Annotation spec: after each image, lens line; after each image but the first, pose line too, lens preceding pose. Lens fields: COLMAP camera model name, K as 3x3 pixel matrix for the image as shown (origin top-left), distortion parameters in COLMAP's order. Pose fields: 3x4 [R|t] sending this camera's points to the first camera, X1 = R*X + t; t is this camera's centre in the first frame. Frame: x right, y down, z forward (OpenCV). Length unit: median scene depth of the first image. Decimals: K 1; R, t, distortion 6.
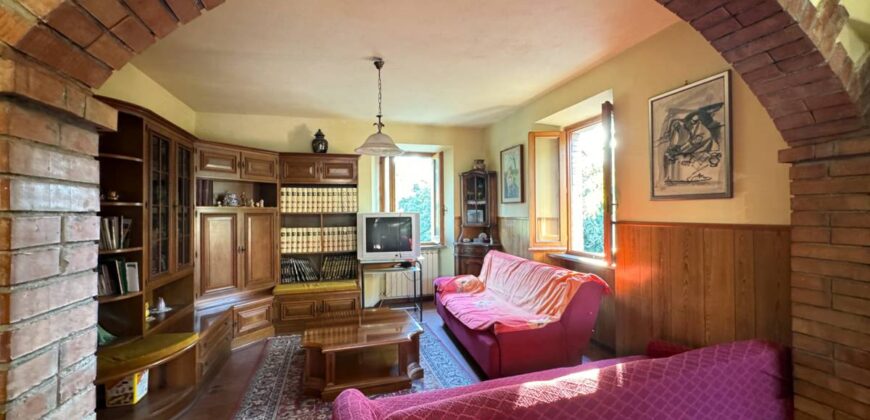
lens RADIAL K [[357.9, 0, 437.9], [0, 357.9, 209.6], [0, 0, 1]] dist [-0.001351, -0.000145]
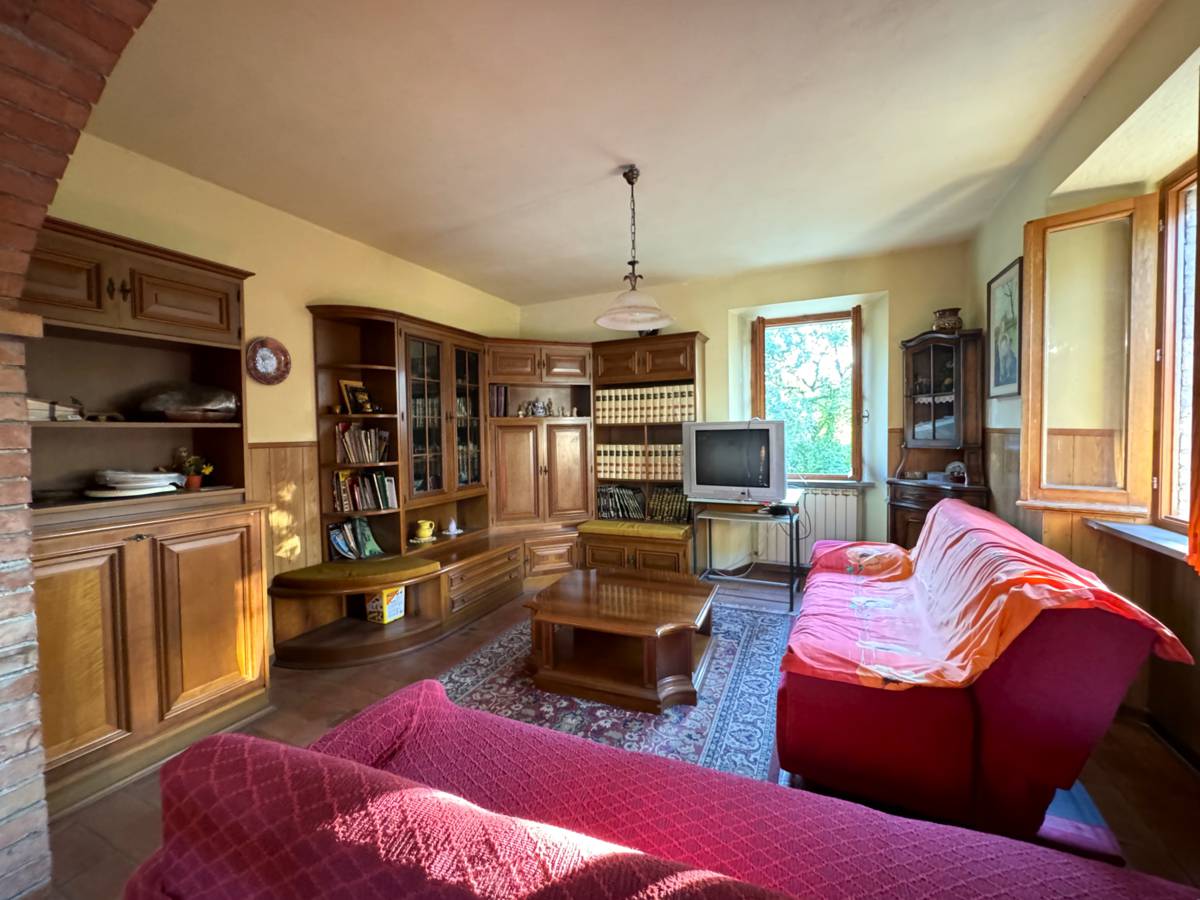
lens RADIAL K [[500.5, 0, 600.4], [0, 500.5, 449.7], [0, 0, 1]] dist [-0.002363, 0.000195]
pose [[0.751557, 0.022210, -0.659294, 0.261410], [0.015236, 0.998582, 0.051008, 0.008785], [0.659492, -0.048380, 0.750153, 0.221946]]
